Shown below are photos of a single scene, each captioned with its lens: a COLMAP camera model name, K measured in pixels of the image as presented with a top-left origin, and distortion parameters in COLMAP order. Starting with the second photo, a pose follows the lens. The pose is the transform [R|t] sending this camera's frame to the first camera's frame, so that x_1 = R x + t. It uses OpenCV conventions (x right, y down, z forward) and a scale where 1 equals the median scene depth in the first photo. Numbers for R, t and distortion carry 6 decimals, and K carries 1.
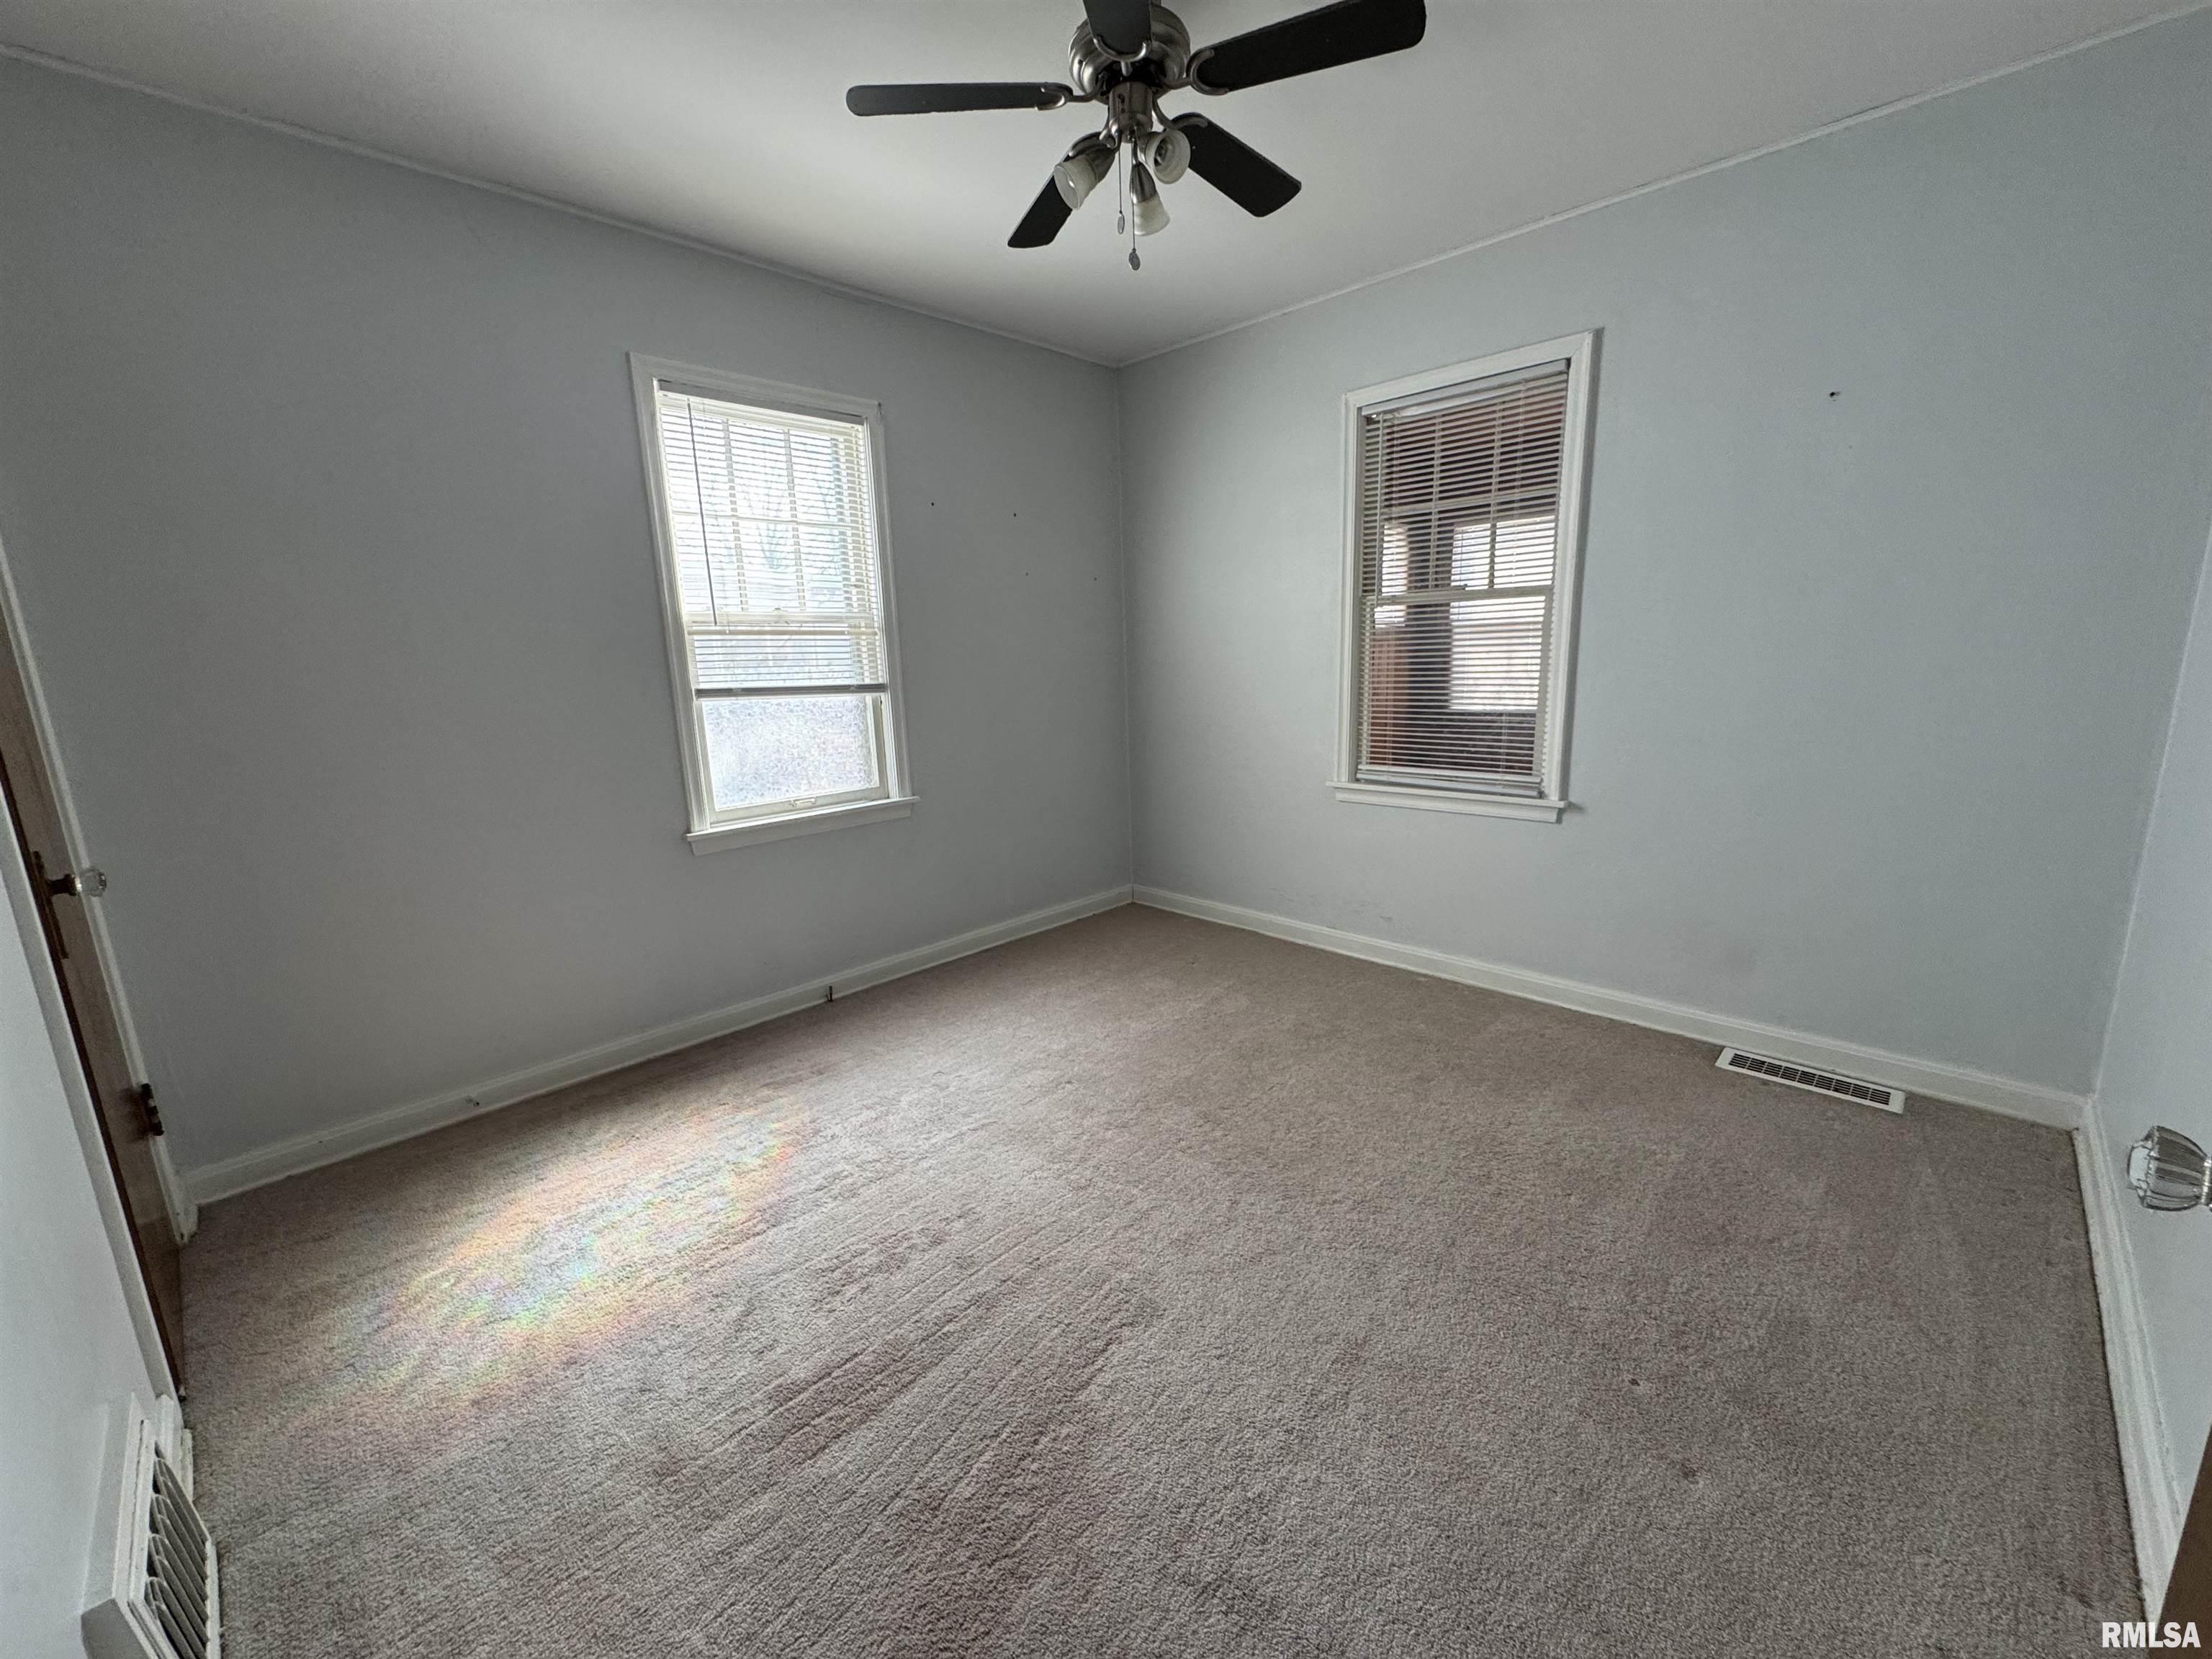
lens RADIAL K [[881.8, 0, 1110.9], [0, 881.8, 826.9], [0, 0, 1]] dist [-0.001519, 0.000358]
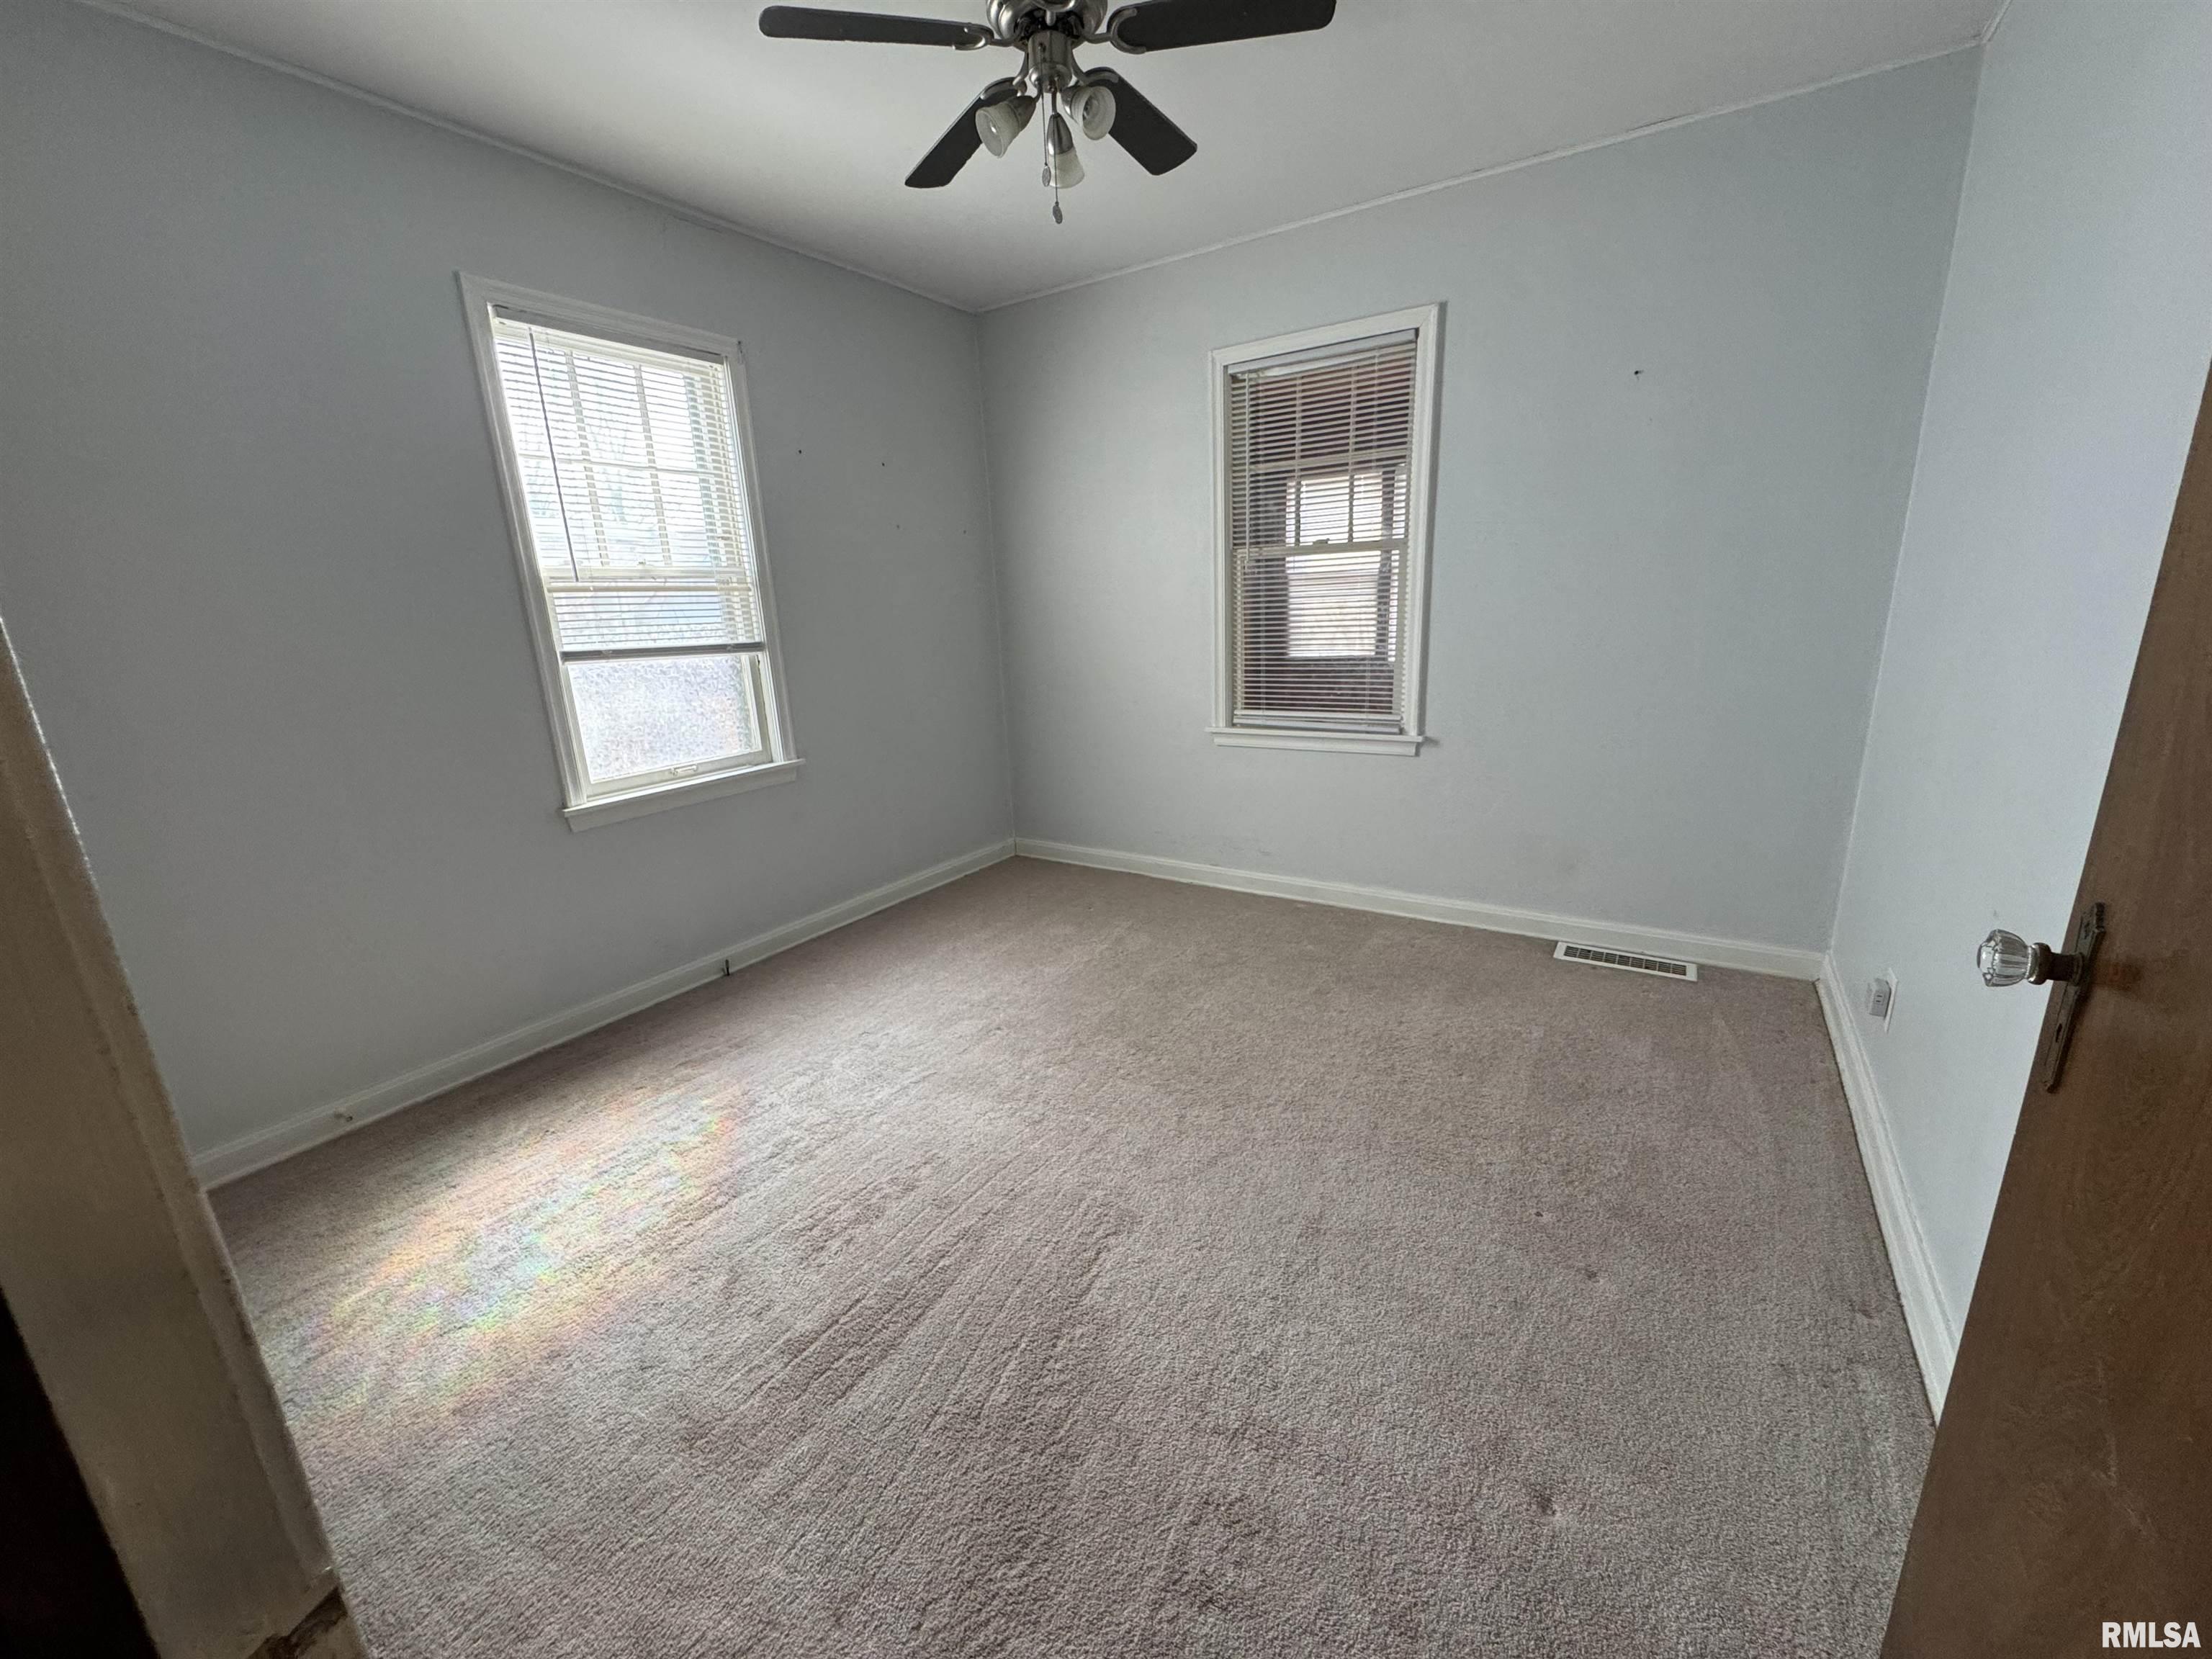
lens RADIAL K [[881.8, 0, 1110.9], [0, 881.8, 826.9], [0, 0, 1]] dist [-0.001519, 0.000358]
pose [[0.979730, -0.059854, 0.191173, -0.125407], [0.050087, 0.997200, 0.055524, 0.005026], [-0.193961, -0.044823, 0.979985, -0.029671]]
